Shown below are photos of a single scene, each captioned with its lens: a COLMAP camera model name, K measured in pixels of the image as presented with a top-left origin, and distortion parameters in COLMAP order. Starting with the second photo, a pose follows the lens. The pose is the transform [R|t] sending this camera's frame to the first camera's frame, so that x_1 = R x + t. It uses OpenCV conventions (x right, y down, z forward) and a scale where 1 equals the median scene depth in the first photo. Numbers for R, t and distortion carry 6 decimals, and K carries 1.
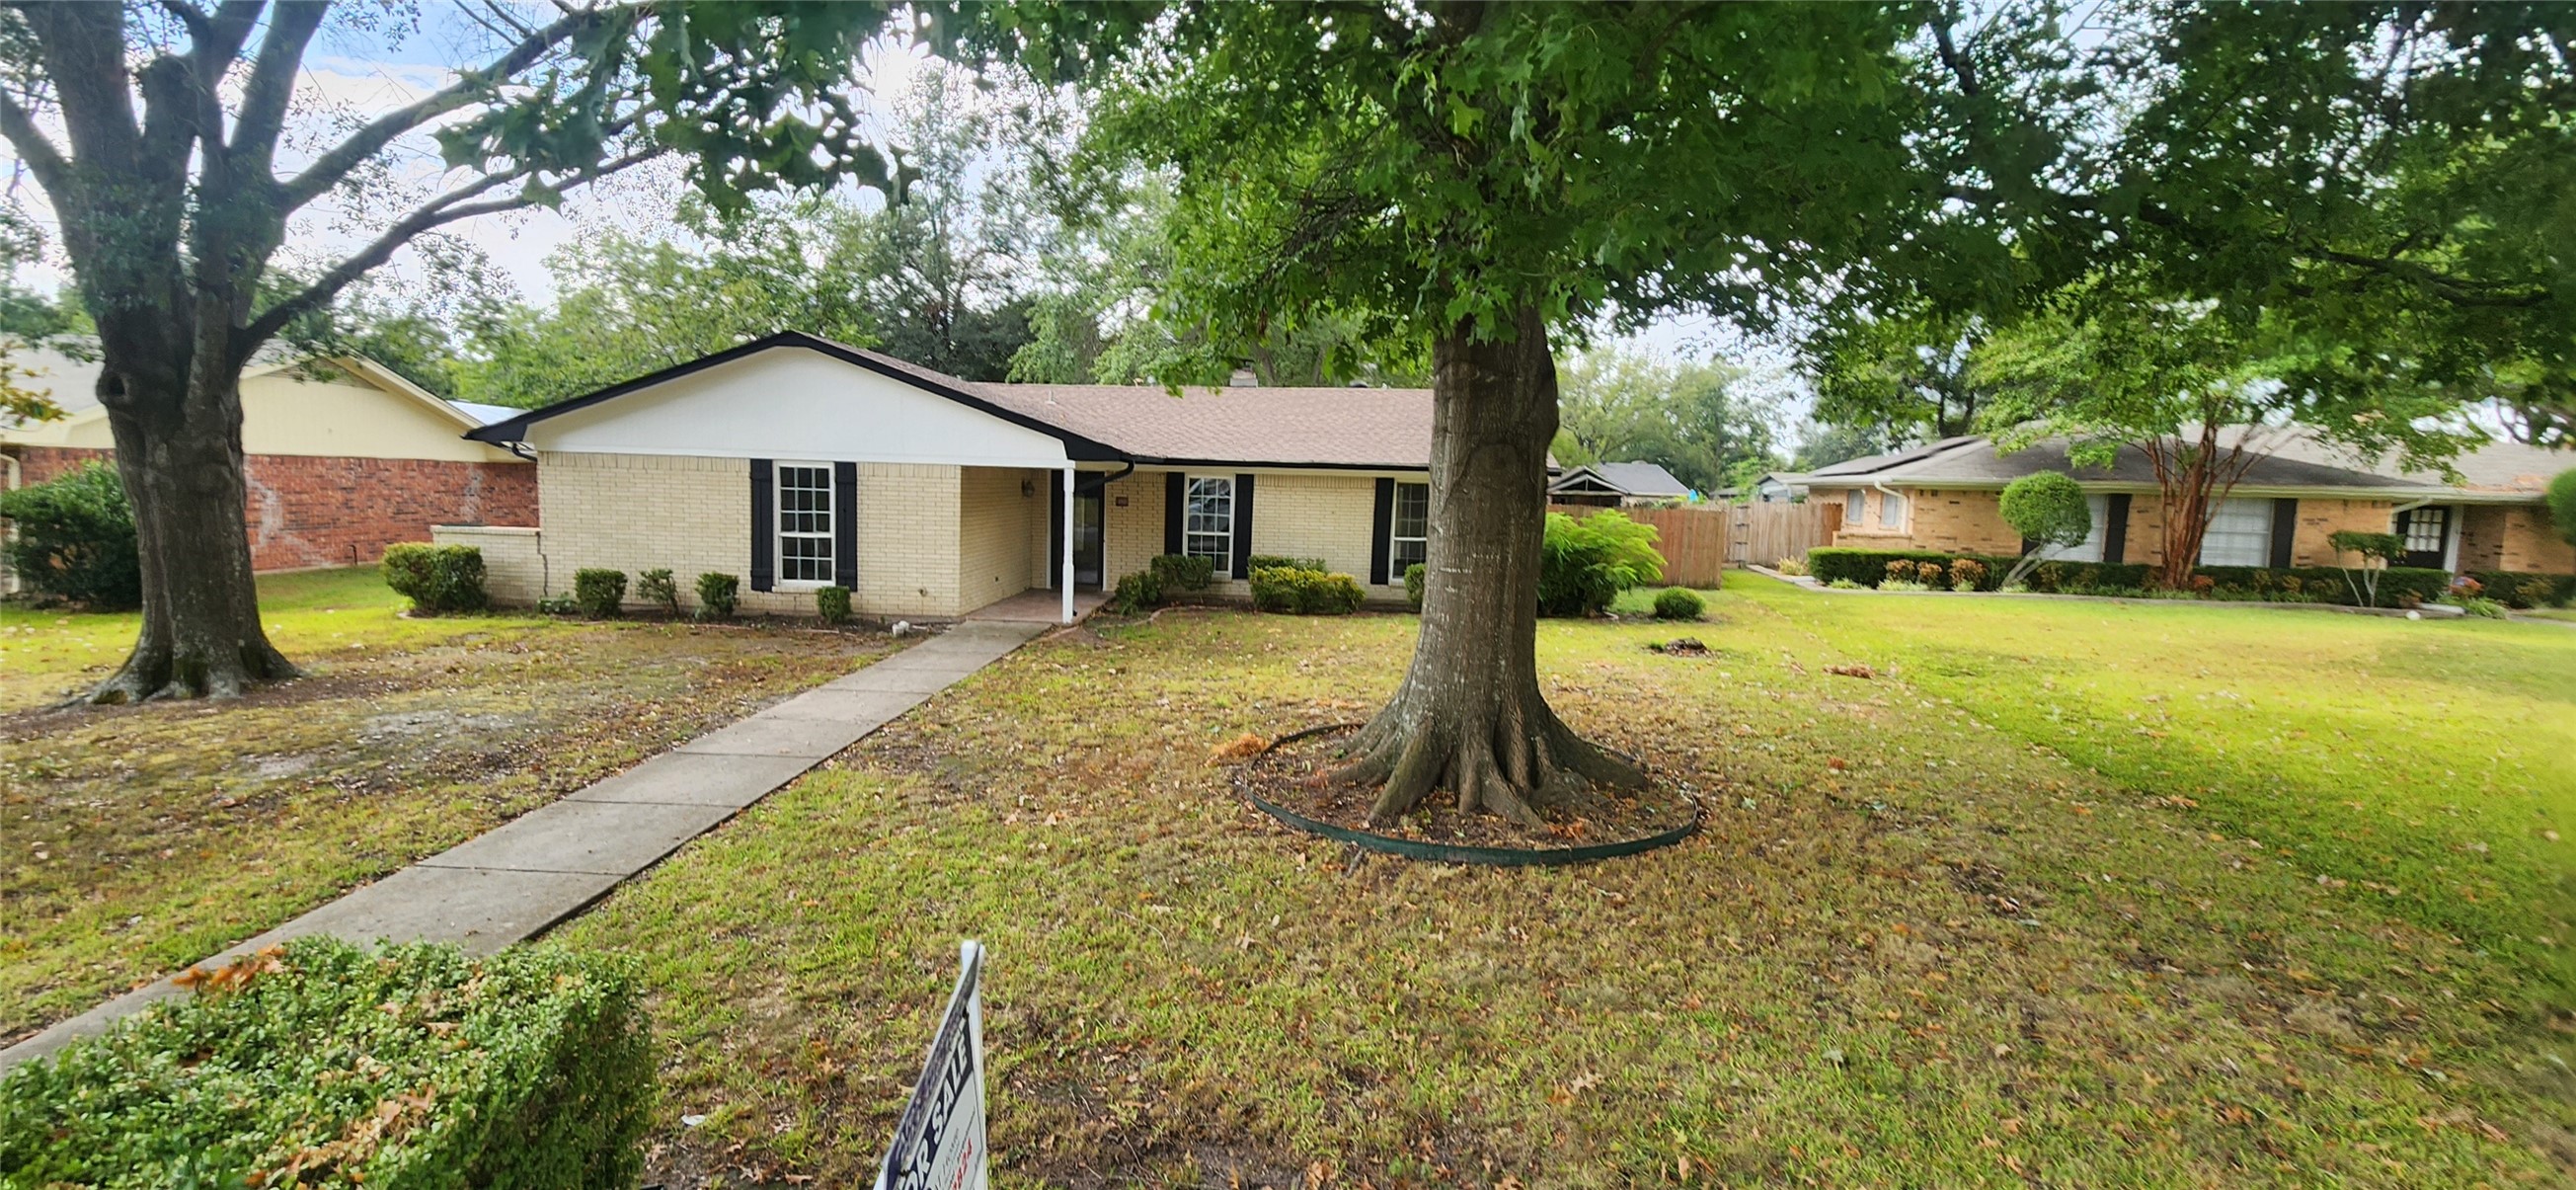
lens RADIAL K [[1038.6, 0, 1212.7], [0, 1038.6, 597.6], [0, 0, 1]] dist [-0.001895, 0.002404]
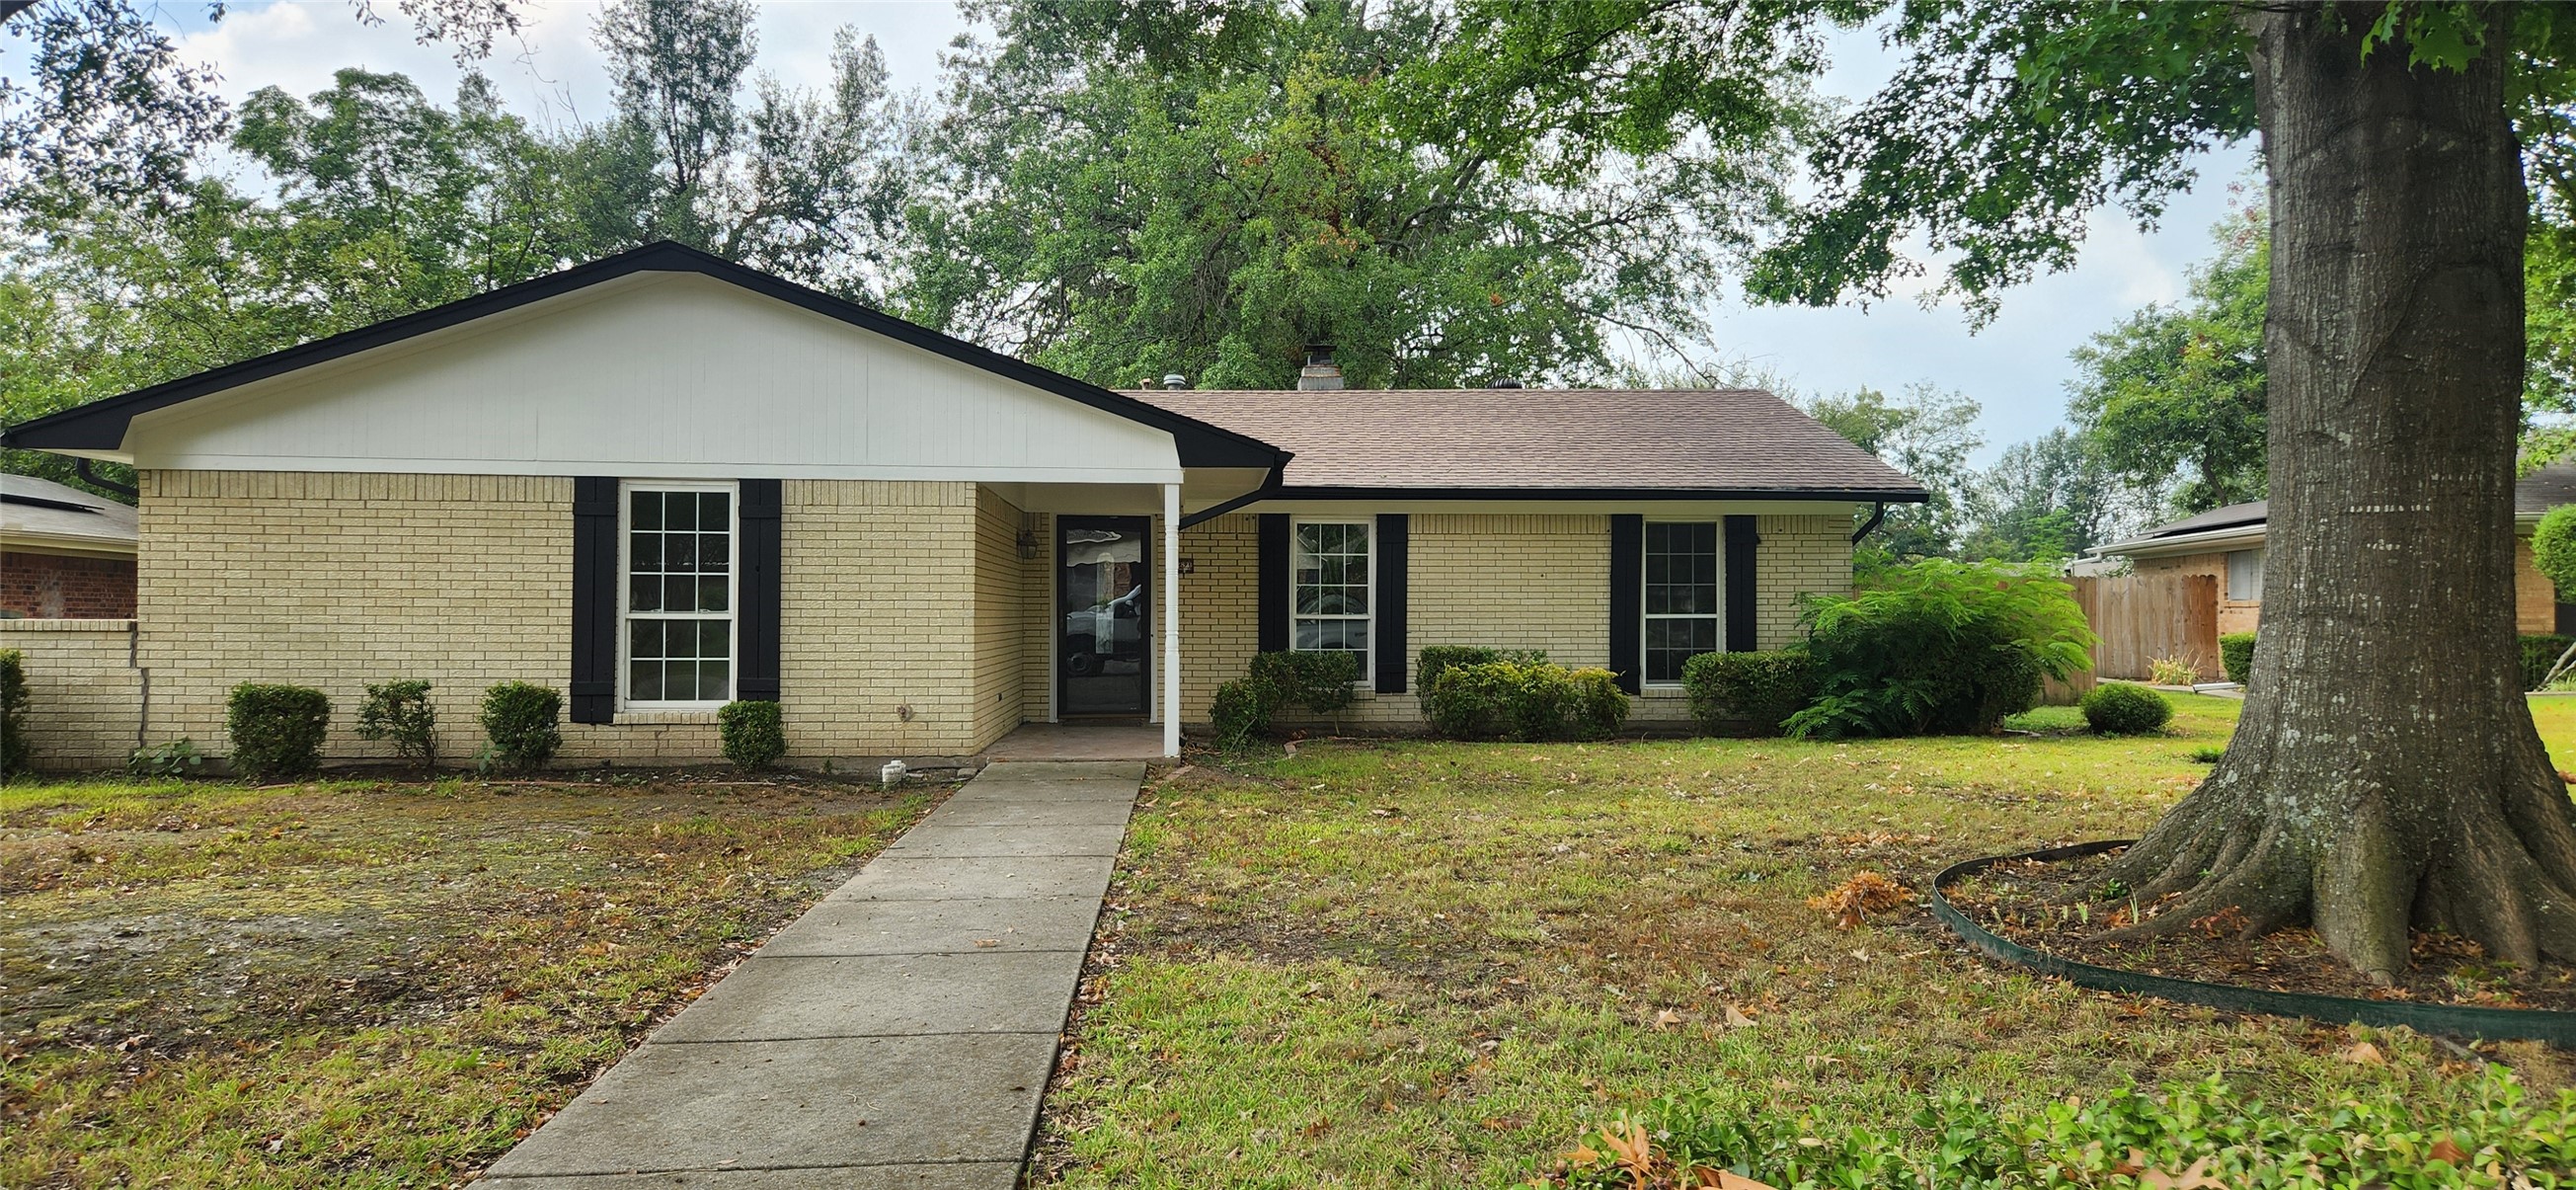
lens RADIAL K [[1687.9, 0, 1288.0], [0, 1687.9, 595.0], [0, 0, 1]] dist [0.037328, -0.000313]
pose [[0.992850, -0.024365, 0.116857, -0.293112], [0.037528, 0.993022, -0.111801, 0.064795], [-0.113318, 0.115387, 0.986836, 0.146250]]
